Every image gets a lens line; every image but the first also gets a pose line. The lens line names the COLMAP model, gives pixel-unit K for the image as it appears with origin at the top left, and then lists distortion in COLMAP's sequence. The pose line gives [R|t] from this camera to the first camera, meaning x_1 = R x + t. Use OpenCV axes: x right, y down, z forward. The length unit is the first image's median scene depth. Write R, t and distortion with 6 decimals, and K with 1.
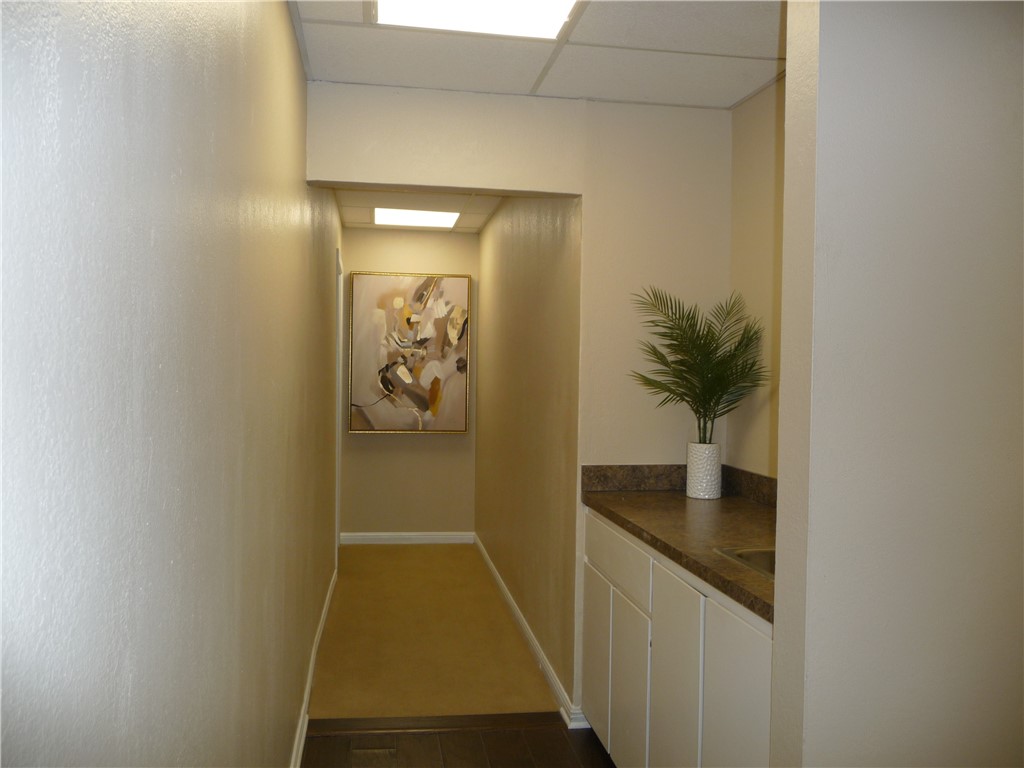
lens RADIAL K [[842.5, 0, 512.0], [0, 842.5, 384.0], [0, 0, 1]] dist [-0.010042, -0.005831]
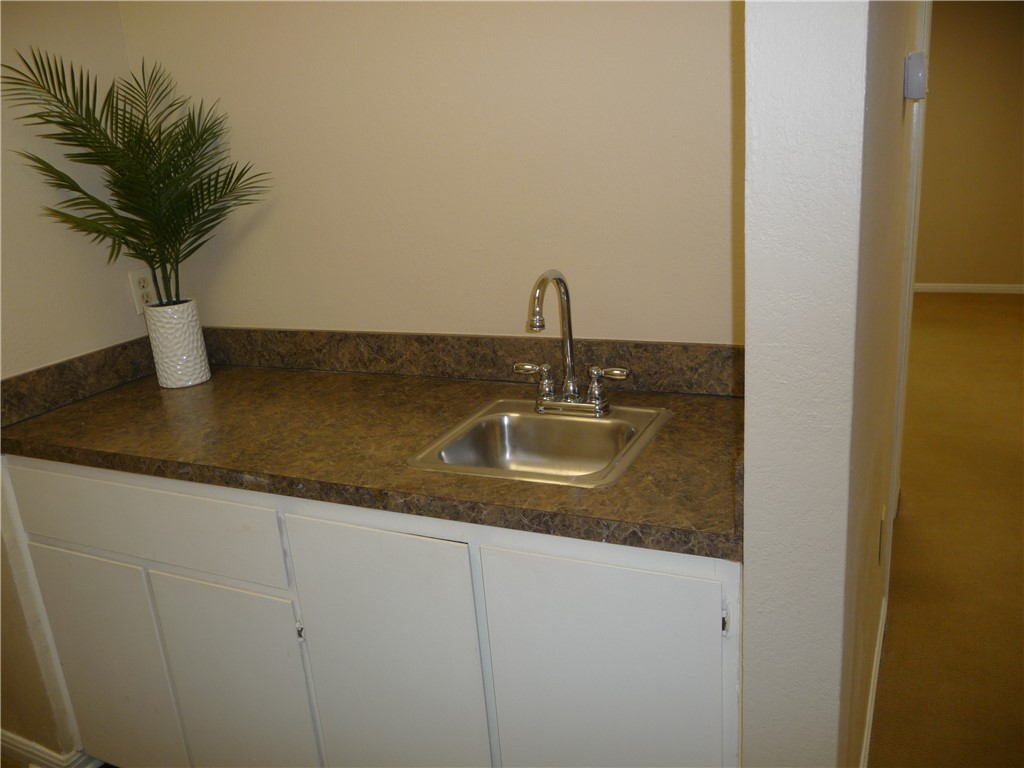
lens RADIAL K [[842.5, 0, 512.0], [0, 842.5, 384.0], [0, 0, 1]] dist [-0.010042, -0.005831]
pose [[0.586133, -0.289068, 0.756893, -0.130407], [0.106817, 0.953604, 0.281476, -0.025956], [-0.803142, -0.084133, 0.589817, 0.392600]]
